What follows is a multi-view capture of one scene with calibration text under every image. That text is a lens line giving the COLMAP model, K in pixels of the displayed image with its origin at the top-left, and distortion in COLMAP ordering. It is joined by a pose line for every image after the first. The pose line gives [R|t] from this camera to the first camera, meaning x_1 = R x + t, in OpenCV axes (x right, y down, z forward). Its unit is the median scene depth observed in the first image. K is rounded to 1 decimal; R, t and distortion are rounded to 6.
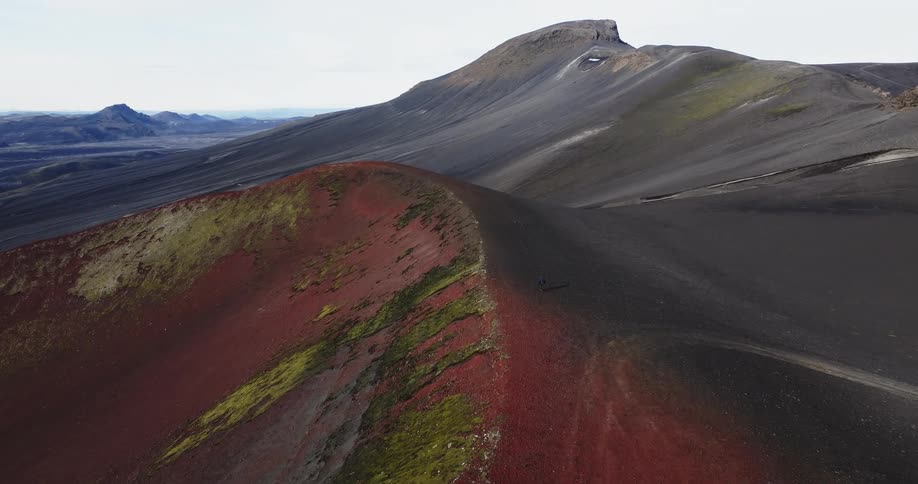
lens RADIAL K [[642.9, 0, 457.9], [0, 642.9, 242.7], [0, 0, 1]] dist [0.002760, 0.008374]
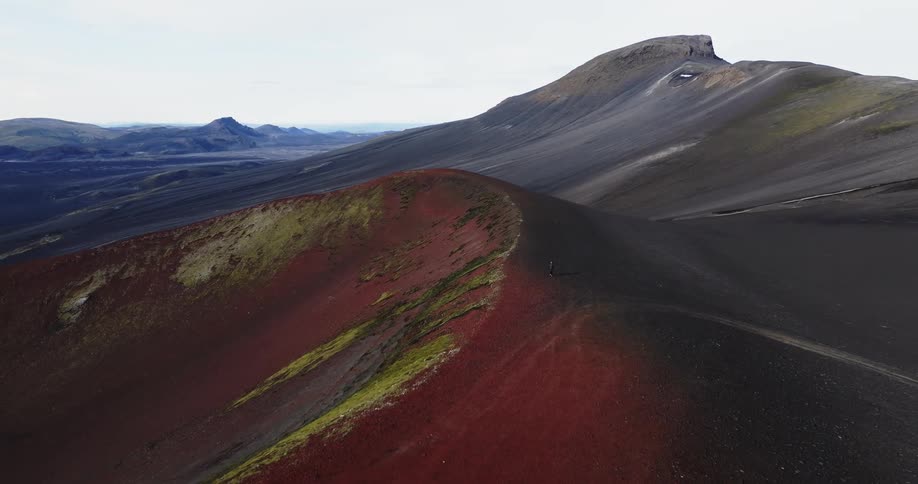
lens RADIAL K [[642.9, 0, 457.9], [0, 642.9, 242.7], [0, 0, 1]] dist [0.002760, 0.008374]
pose [[0.990754, 0.034916, -0.131097, 0.034994], [-0.038001, 0.999055, -0.021099, 0.017177], [0.130236, 0.025886, 0.991145, -0.045393]]
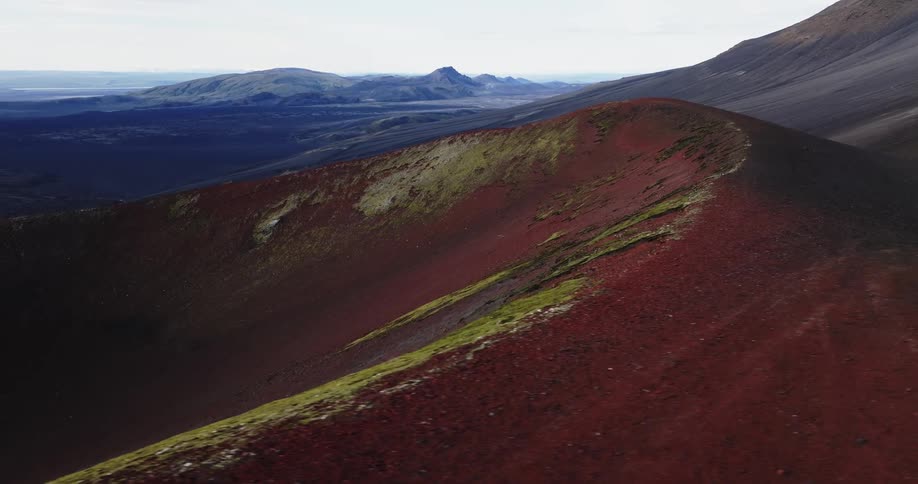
lens RADIAL K [[642.9, 0, 457.9], [0, 642.9, 242.7], [0, 0, 1]] dist [0.002760, 0.008374]
pose [[0.895774, 0.124994, -0.426573, 0.031898], [-0.102800, 0.991888, 0.074768, 0.033260], [0.432458, -0.023123, 0.901357, 0.074252]]
